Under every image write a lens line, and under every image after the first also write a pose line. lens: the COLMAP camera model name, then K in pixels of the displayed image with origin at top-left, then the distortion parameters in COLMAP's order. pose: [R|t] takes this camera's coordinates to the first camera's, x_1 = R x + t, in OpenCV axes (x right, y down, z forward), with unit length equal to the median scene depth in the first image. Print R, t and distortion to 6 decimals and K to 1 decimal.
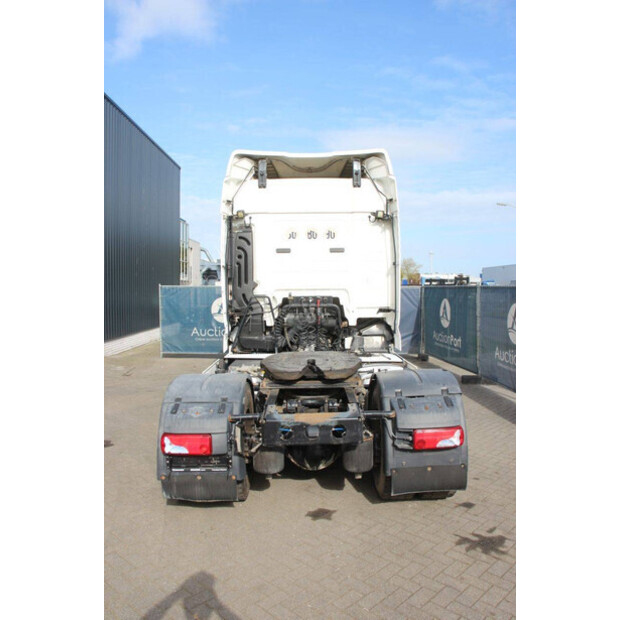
lens RADIAL K [[512.4, 0, 310.0], [0, 512.4, 310.0], [0, 0, 1]] dist [-0.170004, 0.145223]
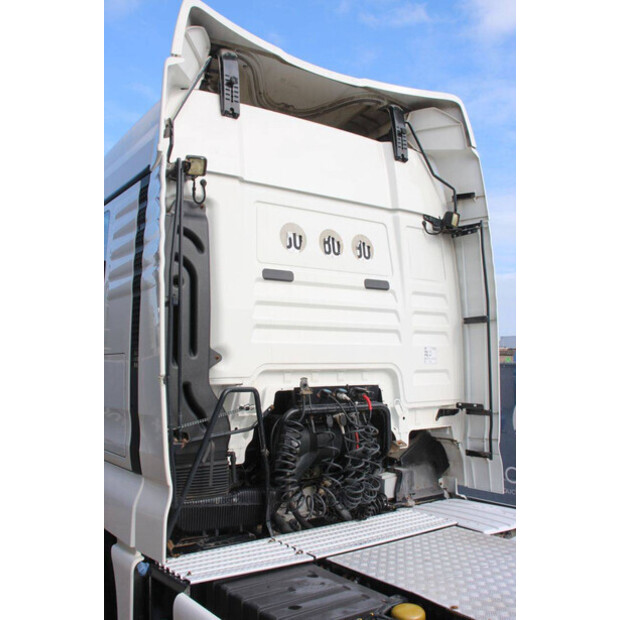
lens RADIAL K [[606.0, 0, 310.0], [0, 606.0, 310.0], [0, 0, 1]] dist [-0.072719, 0.006035]
pose [[0.815611, 0.058519, 0.575634, -0.321040], [0.018889, 0.991649, -0.127574, -0.026889], [-0.578293, 0.114924, 0.807694, 0.619164]]
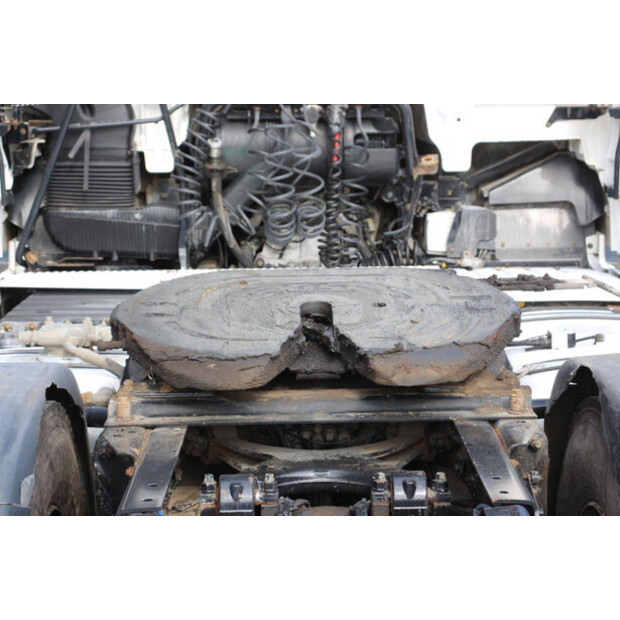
lens RADIAL K [[1452.1, 0, 310.0], [0, 1452.1, 310.0], [0, 0, 1]] dist [0.260039, -0.192466]
pose [[0.999920, -0.000983, 0.012584, -0.006751], [-0.000538, 0.992731, 0.120356, 0.010950], [-0.012610, -0.120353, 0.992651, 0.212476]]
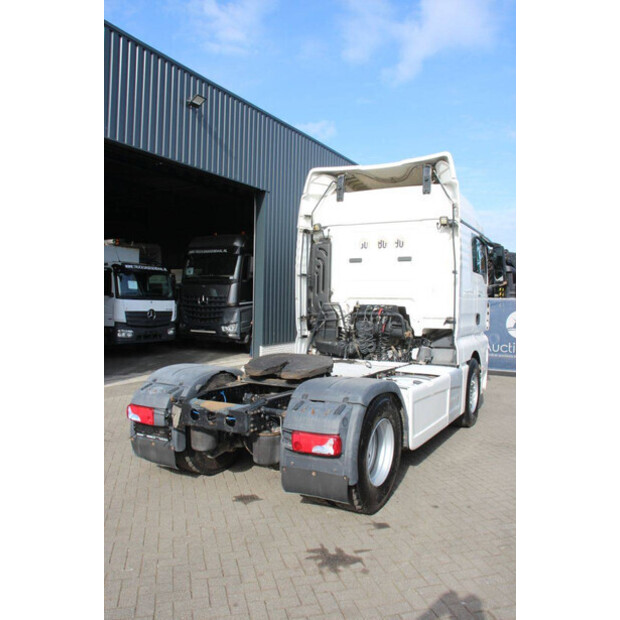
lens RADIAL K [[512.4, 0, 310.0], [0, 512.4, 310.0], [0, 0, 1]] dist [-0.170004, 0.145223]
pose [[0.861704, 0.028100, -0.506633, 0.411606], [-0.040490, 0.999089, -0.013454, 0.002231], [0.505793, 0.032108, 0.862057, 0.065400]]
